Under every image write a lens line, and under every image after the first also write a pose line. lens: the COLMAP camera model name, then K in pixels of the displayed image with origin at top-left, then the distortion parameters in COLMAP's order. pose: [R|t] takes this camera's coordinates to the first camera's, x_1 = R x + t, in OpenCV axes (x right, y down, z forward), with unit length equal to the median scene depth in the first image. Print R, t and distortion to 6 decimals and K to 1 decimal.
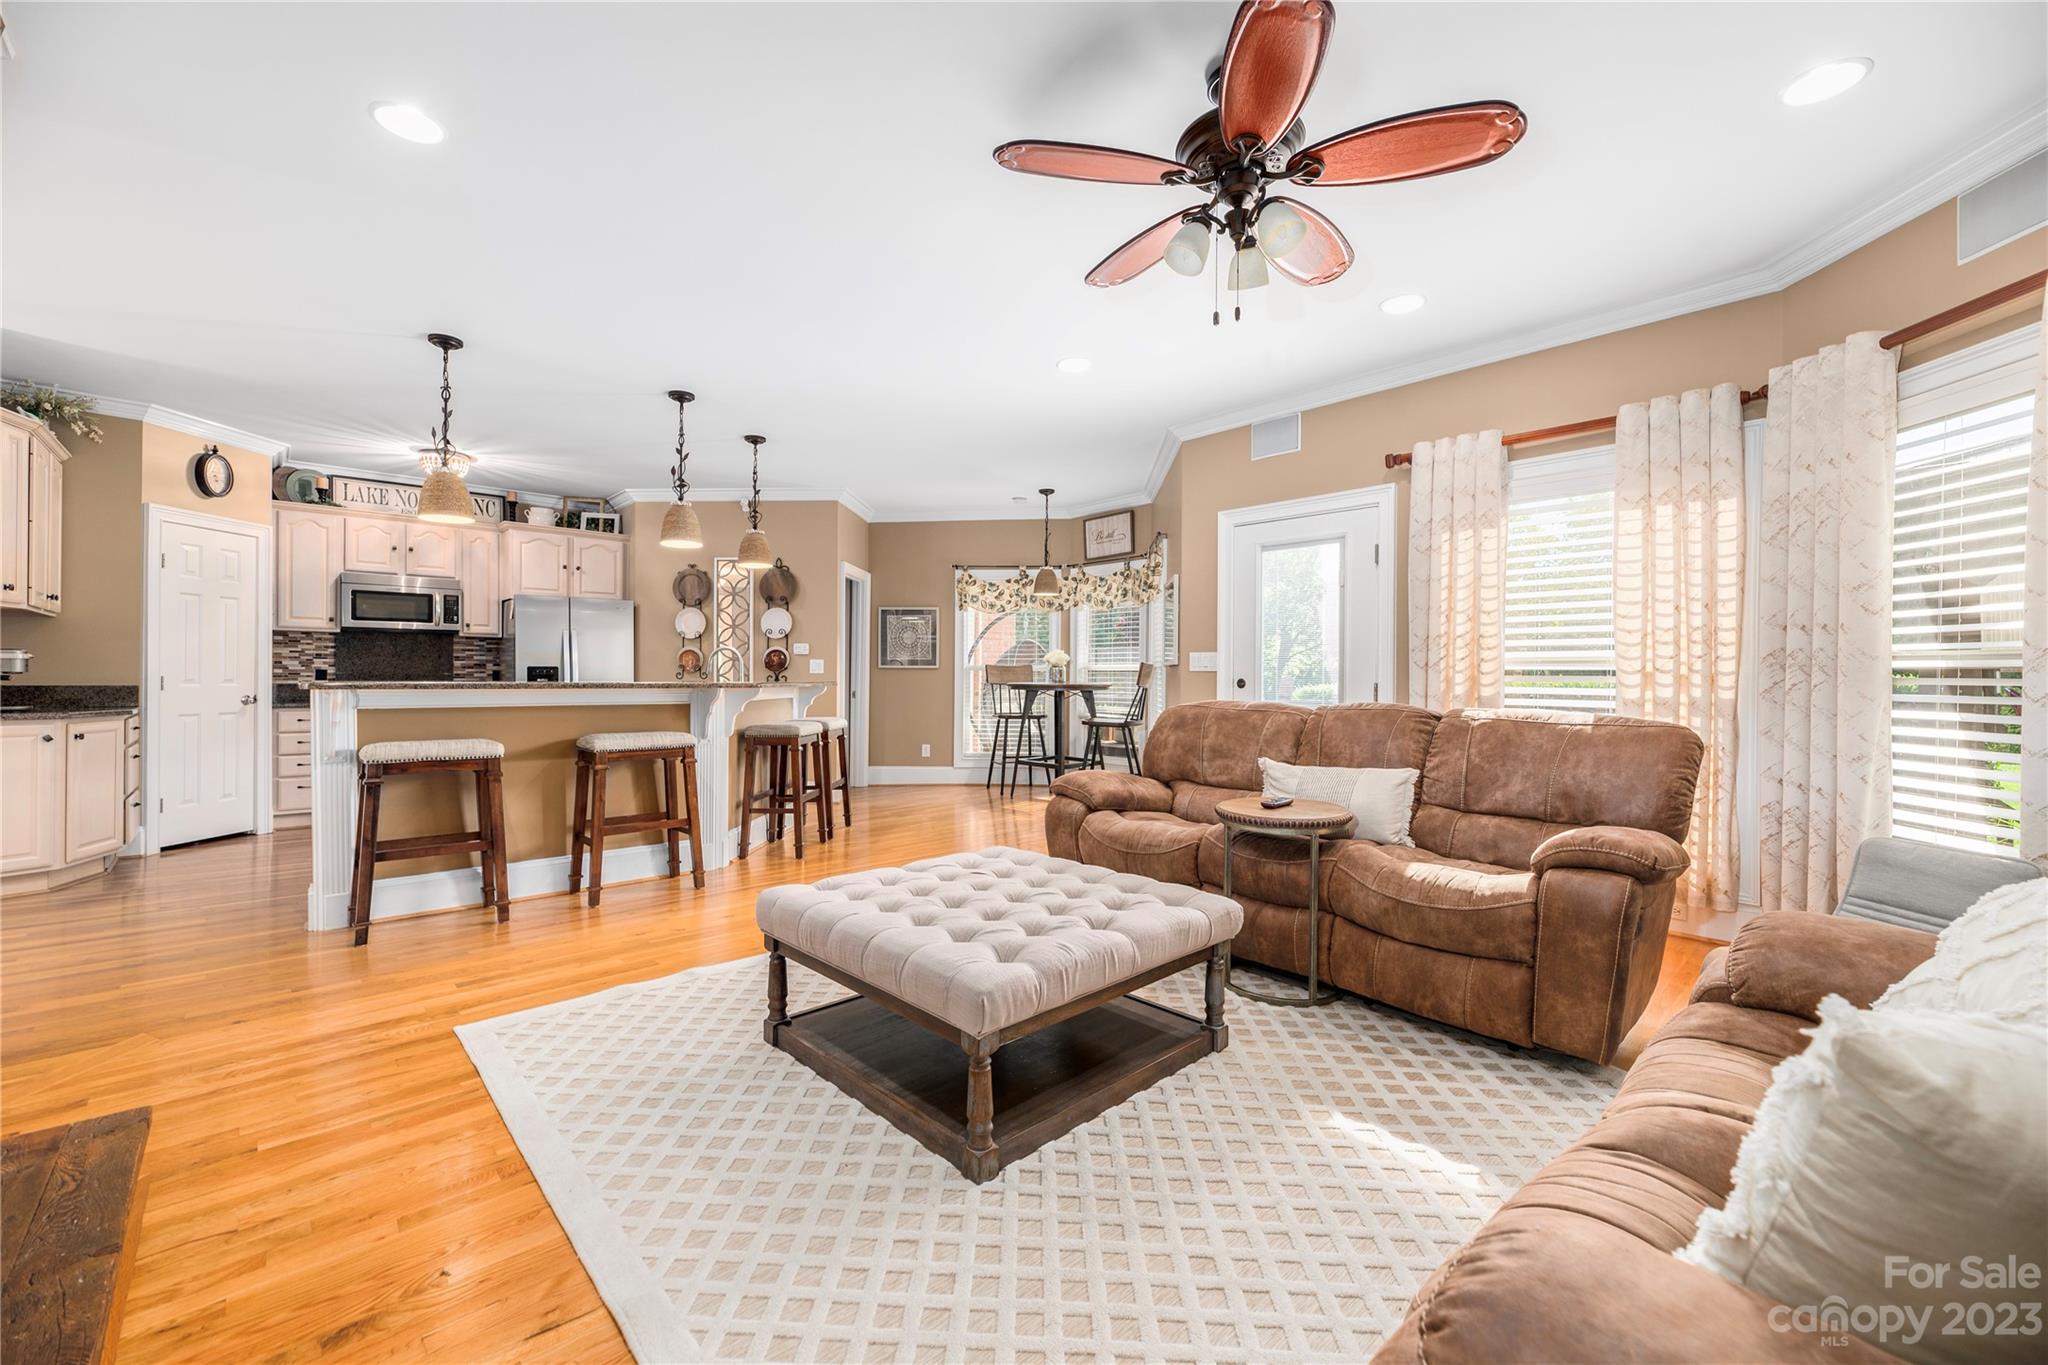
lens RADIAL K [[824.3, 0, 1023.6], [0, 824.3, 678.9], [0, 0, 1]] dist [-0.000228, -0.000016]
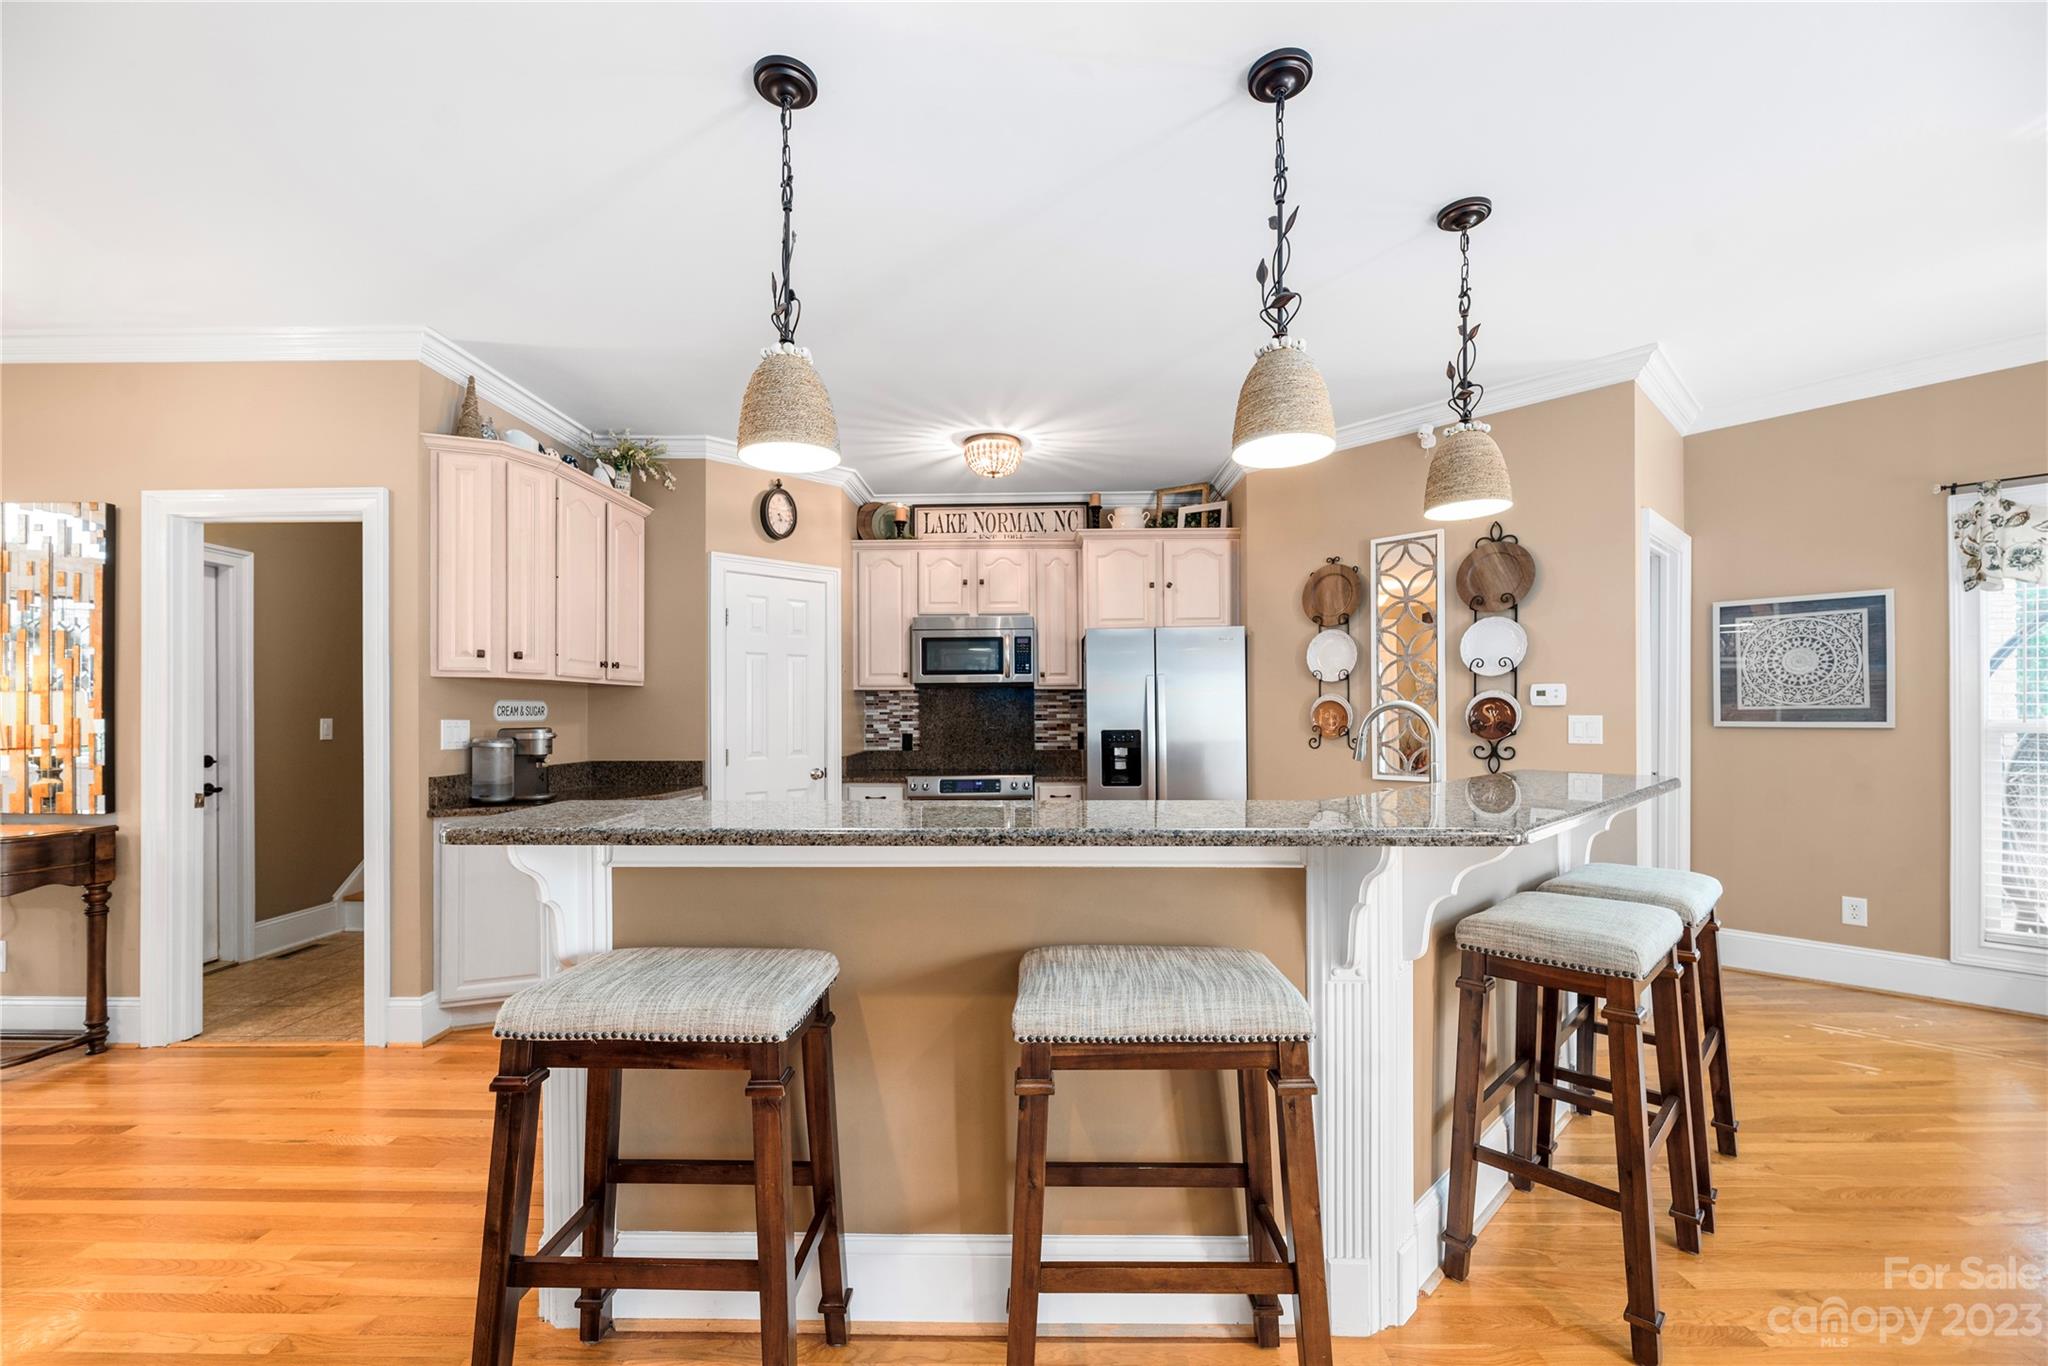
lens RADIAL K [[828.8, 0, 1019.2], [0, 828.8, 710.3], [0, 0, 1]] dist [0.000213, 0.000639]
pose [[0.722265, -0.010842, -0.691531, -0.177456], [0.006883, 0.999940, -0.008488, -0.028719], [0.691582, 0.001371, 0.722296, 0.476400]]
